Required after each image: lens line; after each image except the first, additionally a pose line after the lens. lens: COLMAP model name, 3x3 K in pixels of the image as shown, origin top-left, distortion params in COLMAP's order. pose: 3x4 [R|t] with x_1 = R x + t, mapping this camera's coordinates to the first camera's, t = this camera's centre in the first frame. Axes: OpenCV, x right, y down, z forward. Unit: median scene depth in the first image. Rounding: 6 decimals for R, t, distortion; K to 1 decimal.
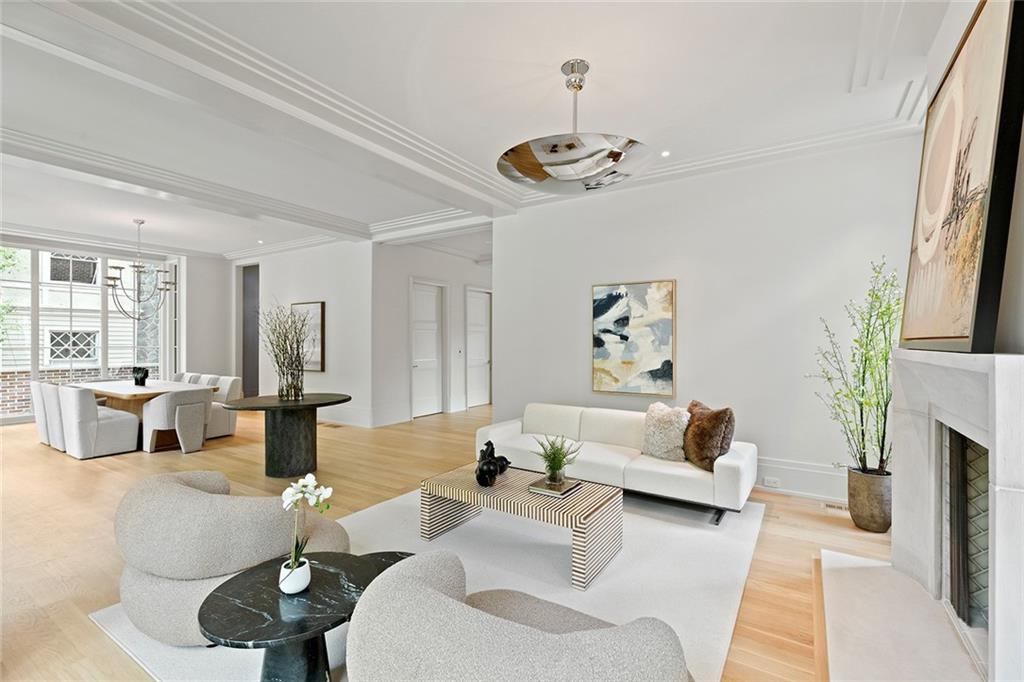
lens RADIAL K [[451.4, 0, 512.1], [0, 451.4, 339.7], [0, 0, 1]] dist [0.000352, 0.000435]
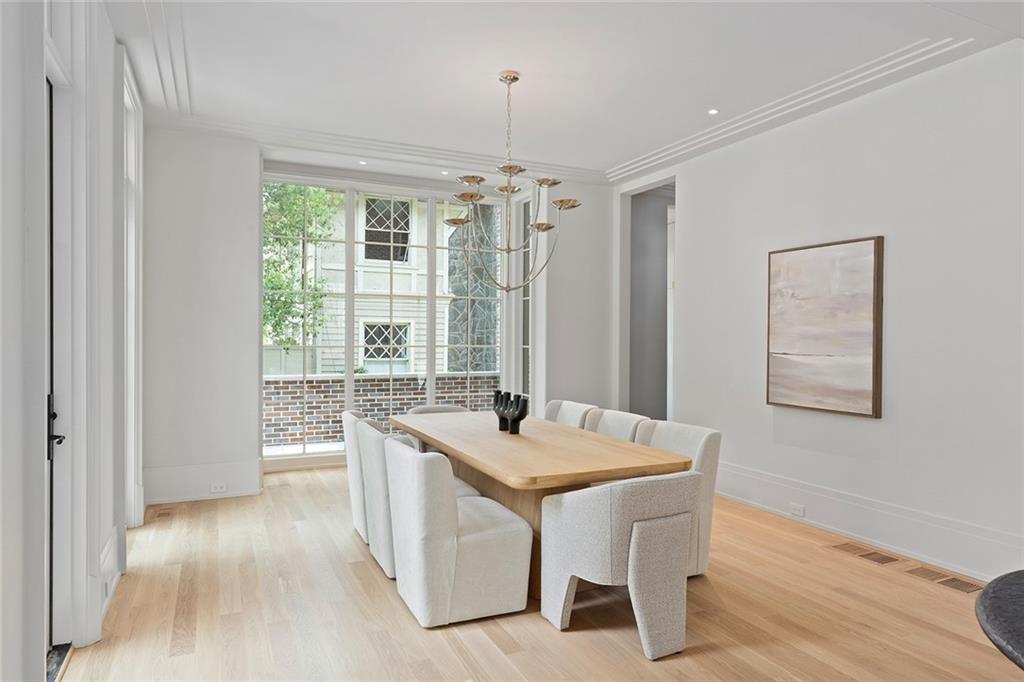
lens RADIAL K [[650.7, 0, 514.6], [0, 650.7, 337.5], [0, 0, 1]] dist [0.009779, 0.003863]
pose [[0.843570, 0.005343, -0.536992, -0.354196], [-0.004325, 0.999986, 0.003155, 0.001661], [0.537002, -0.000338, 0.843581, 0.338025]]
